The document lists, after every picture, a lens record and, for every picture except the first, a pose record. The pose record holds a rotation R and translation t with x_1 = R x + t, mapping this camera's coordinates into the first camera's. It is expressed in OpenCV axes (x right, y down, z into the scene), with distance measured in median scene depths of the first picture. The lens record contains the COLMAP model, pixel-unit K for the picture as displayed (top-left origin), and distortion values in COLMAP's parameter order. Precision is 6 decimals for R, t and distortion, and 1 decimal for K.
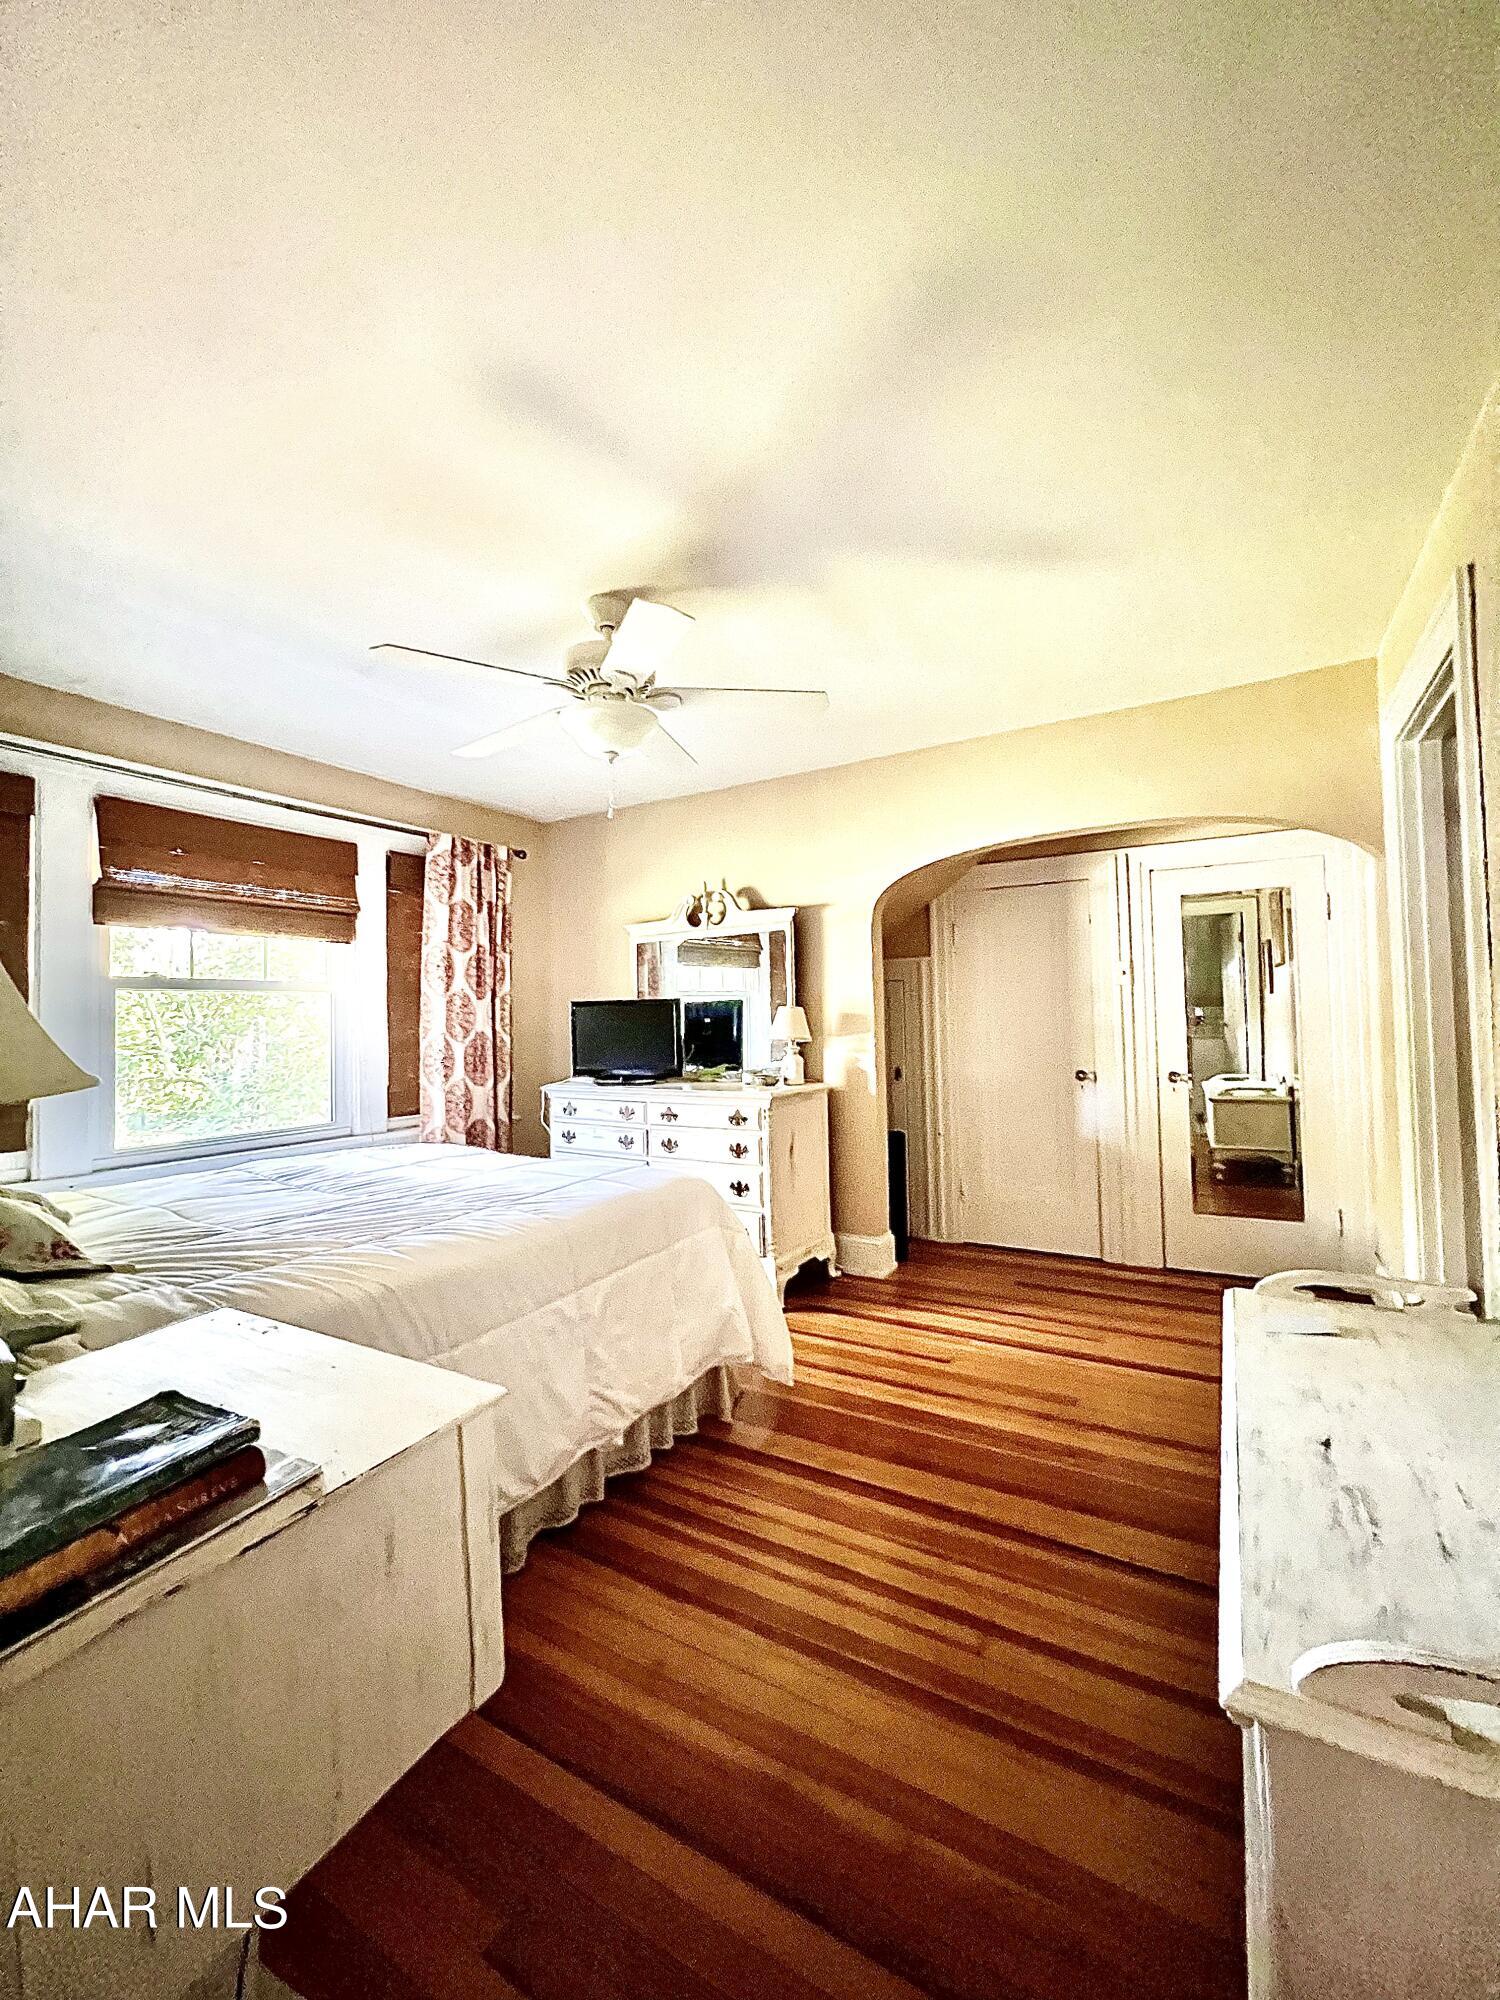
lens RADIAL K [[804.6, 0, 749.5], [0, 804.6, 993.5], [0, 0, 1]] dist [-0.002793, 0.001666]
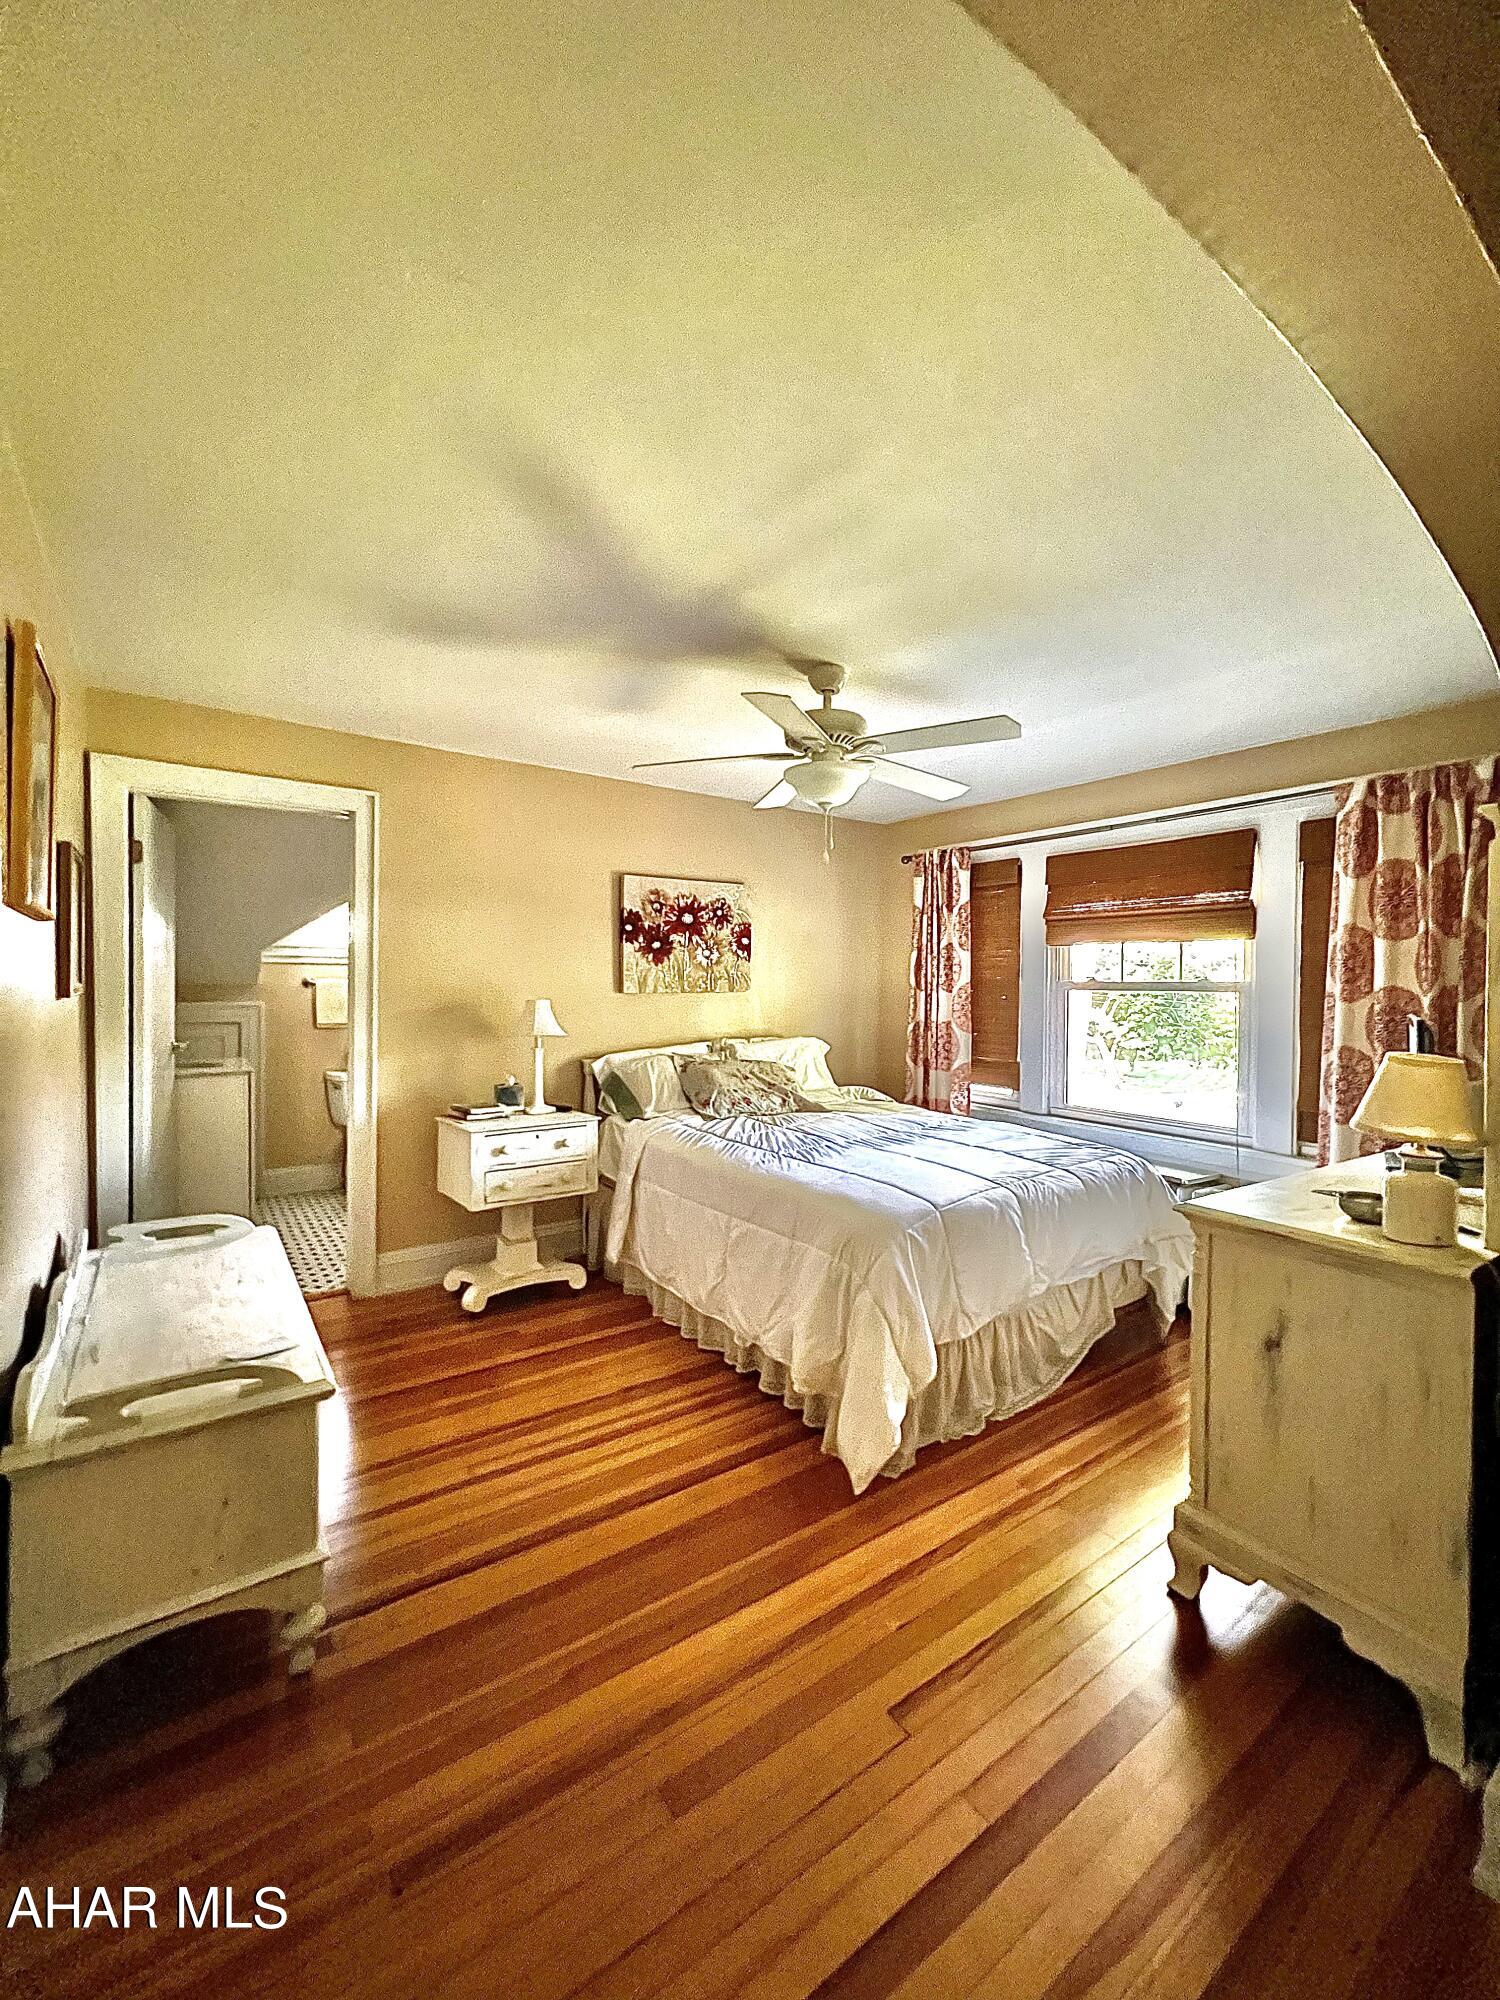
lens RADIAL K [[804.6, 0, 741.9], [0, 804.6, 990.5], [0, 0, 1]] dist [-0.002793, 0.001666]
pose [[-0.412220, 0.022180, -0.910814, 0.695652], [0.023966, 0.999622, 0.013496, -0.035532], [0.910769, -0.016265, -0.412595, 1.022861]]
